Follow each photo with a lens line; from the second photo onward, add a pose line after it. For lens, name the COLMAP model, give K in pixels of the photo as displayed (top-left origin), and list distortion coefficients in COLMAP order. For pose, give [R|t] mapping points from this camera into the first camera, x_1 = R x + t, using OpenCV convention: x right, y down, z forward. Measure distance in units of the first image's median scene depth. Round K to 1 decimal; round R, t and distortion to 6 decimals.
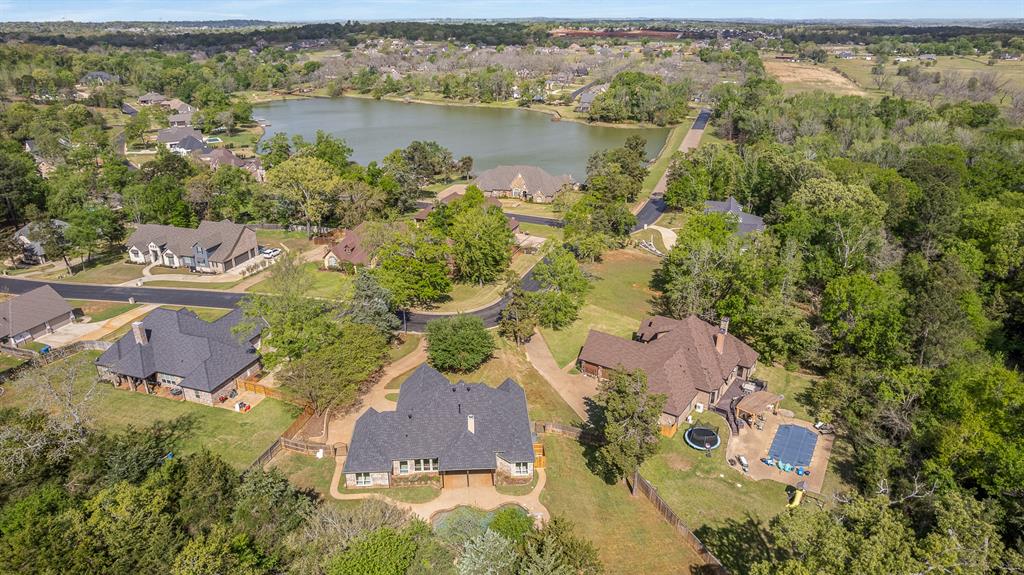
lens RADIAL K [[685.5, 0, 512.0], [0, 685.5, 287.5], [0, 0, 1]] dist [-0.060713, -0.000757]
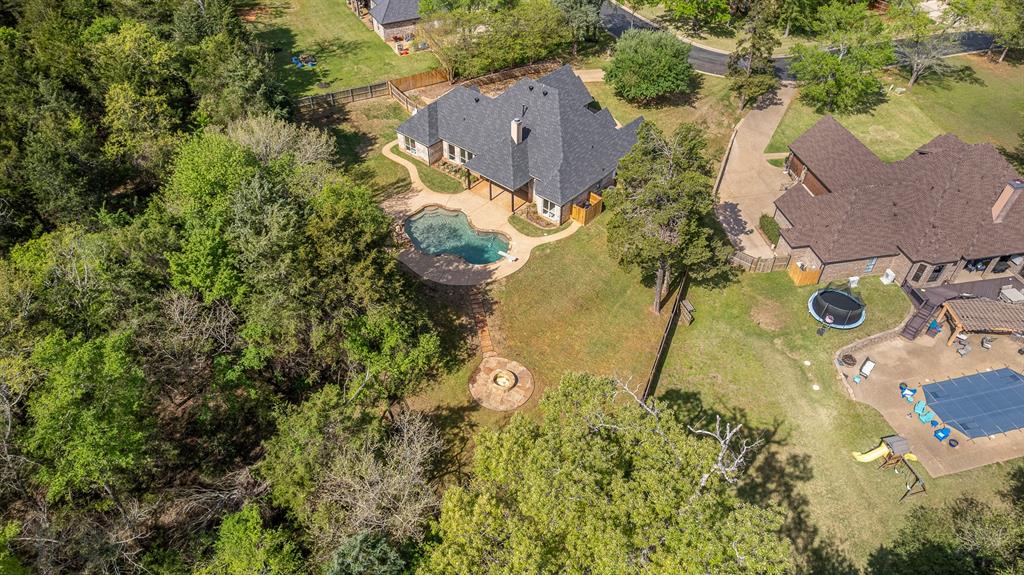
lens RADIAL K [[685.5, 0, 512.0], [0, 685.5, 287.5], [0, 0, 1]] dist [-0.060713, -0.000757]
pose [[0.708280, 0.475064, -0.522162, 0.383536], [-0.279872, 0.868033, 0.410110, 0.028836], [0.648082, -0.144334, 0.747768, 0.327215]]
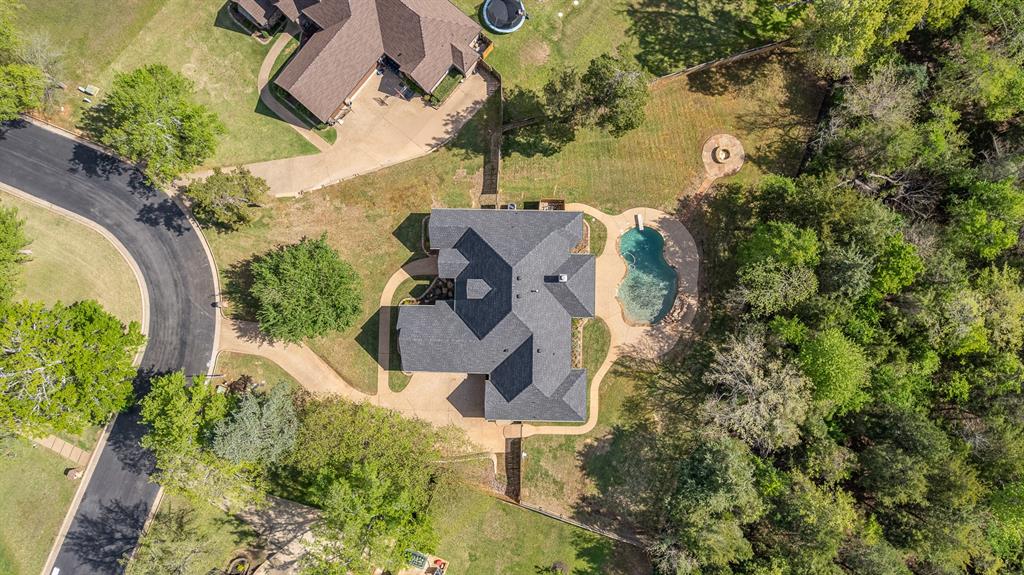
lens RADIAL K [[685.5, 0, 512.0], [0, 685.5, 287.5], [0, 0, 1]] dist [-0.060713, -0.000757]
pose [[0.080516, -0.995054, 0.058185, -0.109882], [0.372941, 0.084209, 0.924026, -0.529497], [-0.924355, -0.052699, 0.377876, 0.644615]]
